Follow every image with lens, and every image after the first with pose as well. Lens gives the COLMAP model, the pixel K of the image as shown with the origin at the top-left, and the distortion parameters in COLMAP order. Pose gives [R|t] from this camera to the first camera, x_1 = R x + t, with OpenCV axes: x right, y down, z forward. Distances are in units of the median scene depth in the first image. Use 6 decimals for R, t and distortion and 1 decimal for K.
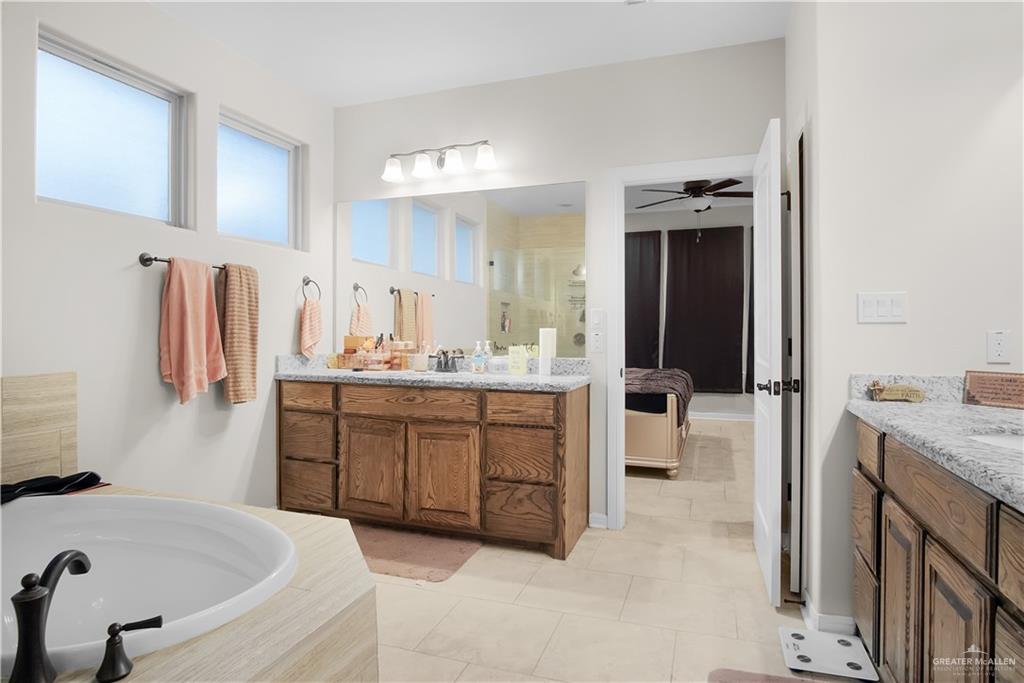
lens RADIAL K [[557.9, 0, 511.8], [0, 557.9, 335.1], [0, 0, 1]] dist [-0.034883, 0.009252]
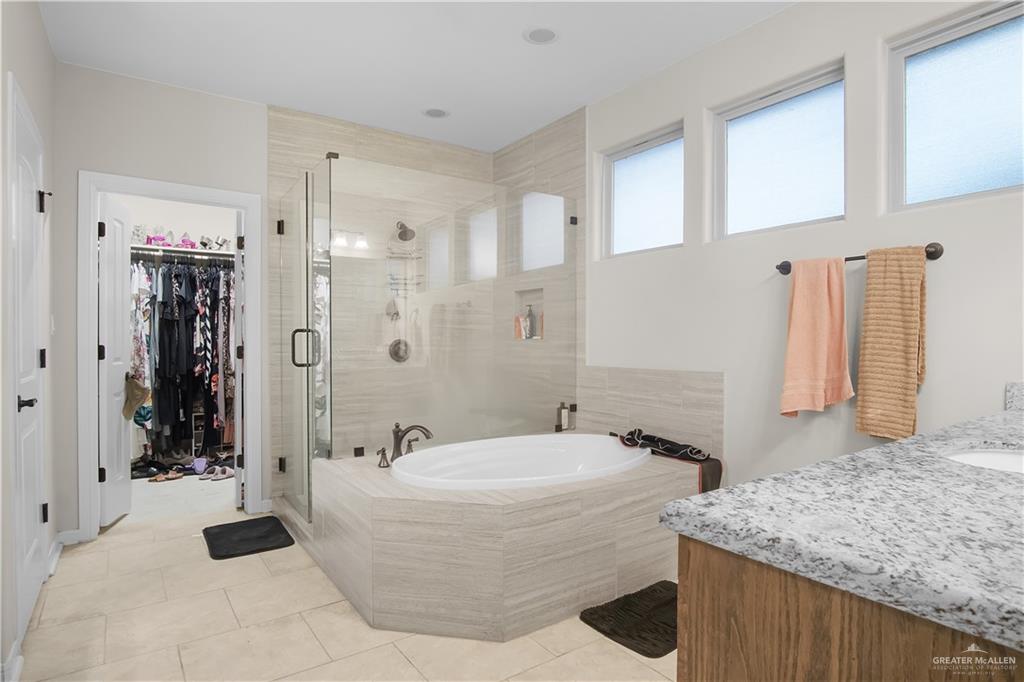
lens RADIAL K [[557.9, 0, 511.9], [0, 557.9, 342.3], [0, 0, 1]] dist [-0.034883, 0.009252]
pose [[-0.579585, 0.011242, -0.814834, 0.462734], [0.000106, 0.999906, 0.013719, -0.016536], [0.814912, 0.007865, -0.579532, 1.227011]]
